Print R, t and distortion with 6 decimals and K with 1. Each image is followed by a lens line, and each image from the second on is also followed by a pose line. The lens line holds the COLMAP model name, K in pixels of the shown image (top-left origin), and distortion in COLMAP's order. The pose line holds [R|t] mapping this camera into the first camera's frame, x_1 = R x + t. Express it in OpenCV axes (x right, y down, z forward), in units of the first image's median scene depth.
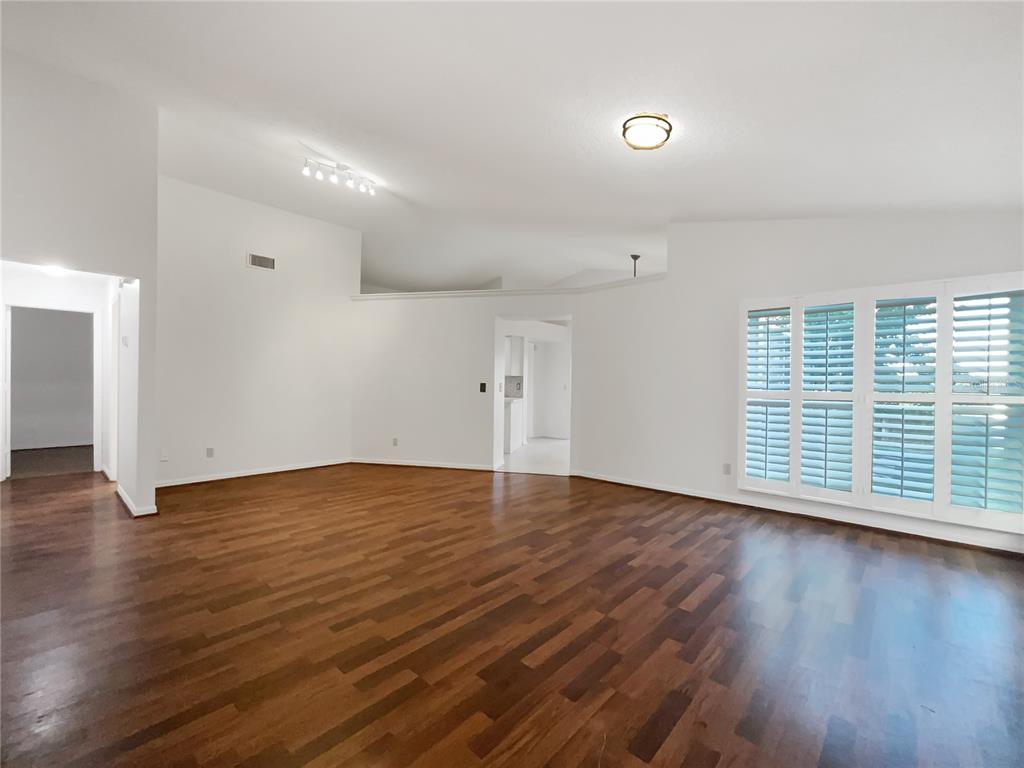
lens RADIAL K [[430.1, 0, 508.9], [0, 430.1, 390.5], [0, 0, 1]] dist [0.000113, 0.000346]
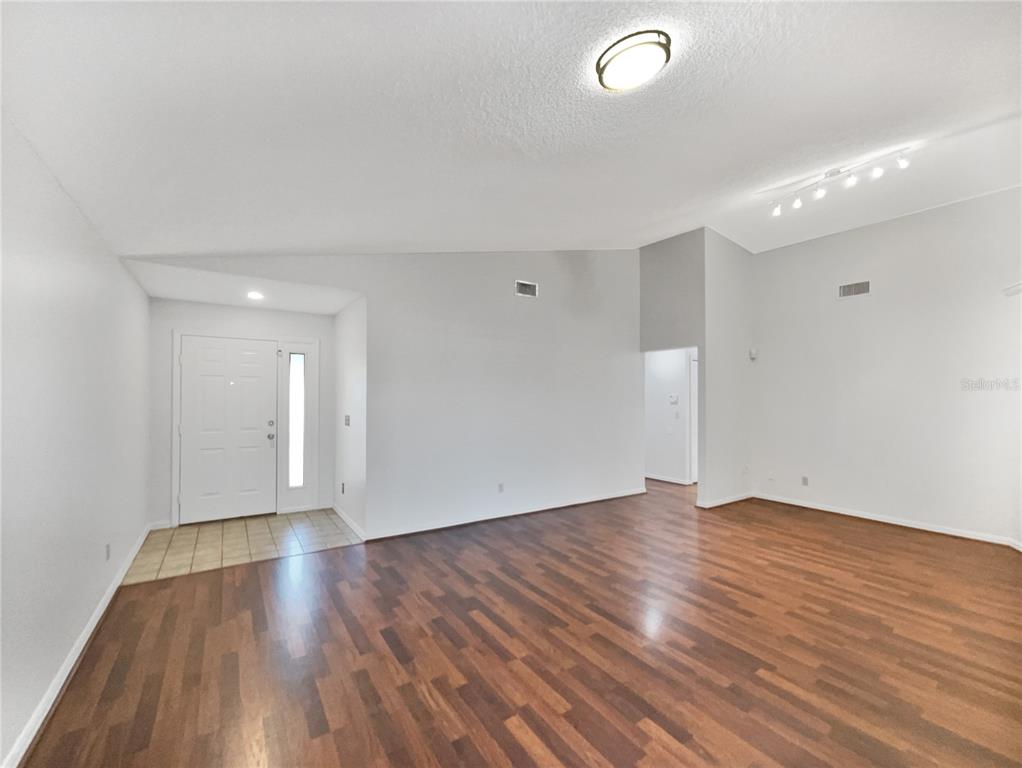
lens RADIAL K [[429.3, 0, 507.9], [0, 429.3, 390.5], [0, 0, 1]] dist [0.000113, 0.000346]
pose [[-0.236989, -0.029777, -0.971056, 0.953081], [-0.021262, 0.999450, -0.025459, -0.070505], [0.971280, 0.014613, -0.237492, 0.923462]]
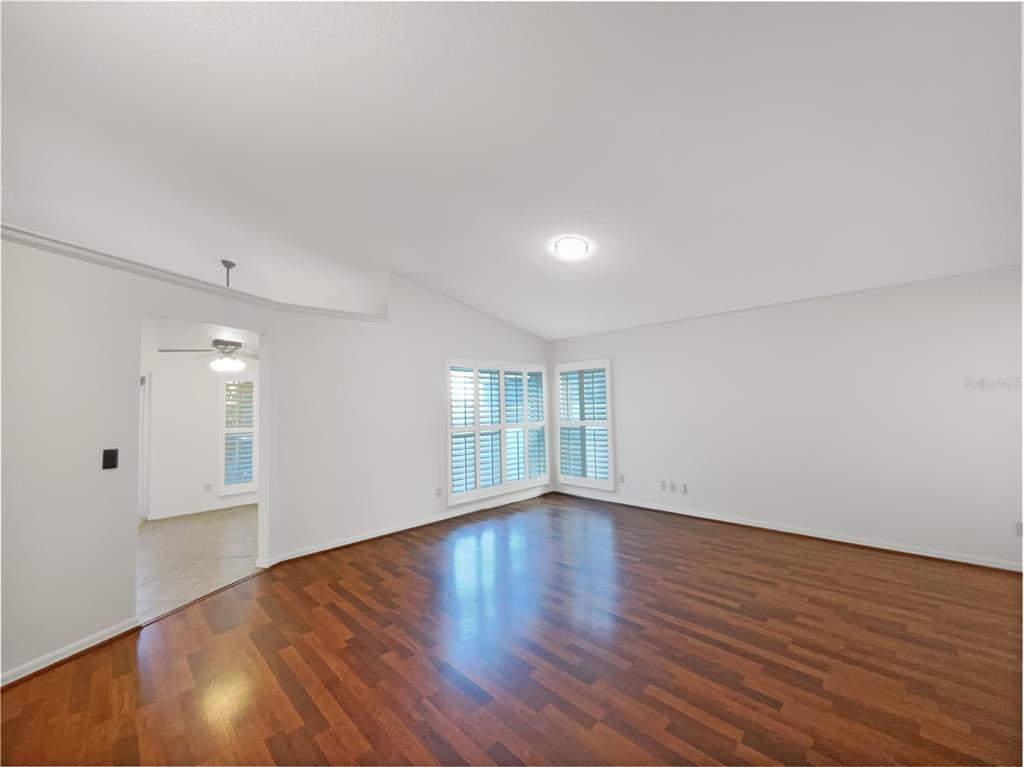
lens RADIAL K [[420.0, 0, 509.4], [0, 420.0, 401.2], [0, 0, 1]] dist [0.009369, 0.000219]
pose [[0.048185, -0.005186, 0.998825, -0.981862], [0.039959, 0.999196, 0.003260, -0.104441], [-0.998039, 0.039755, 0.048353, 1.095835]]
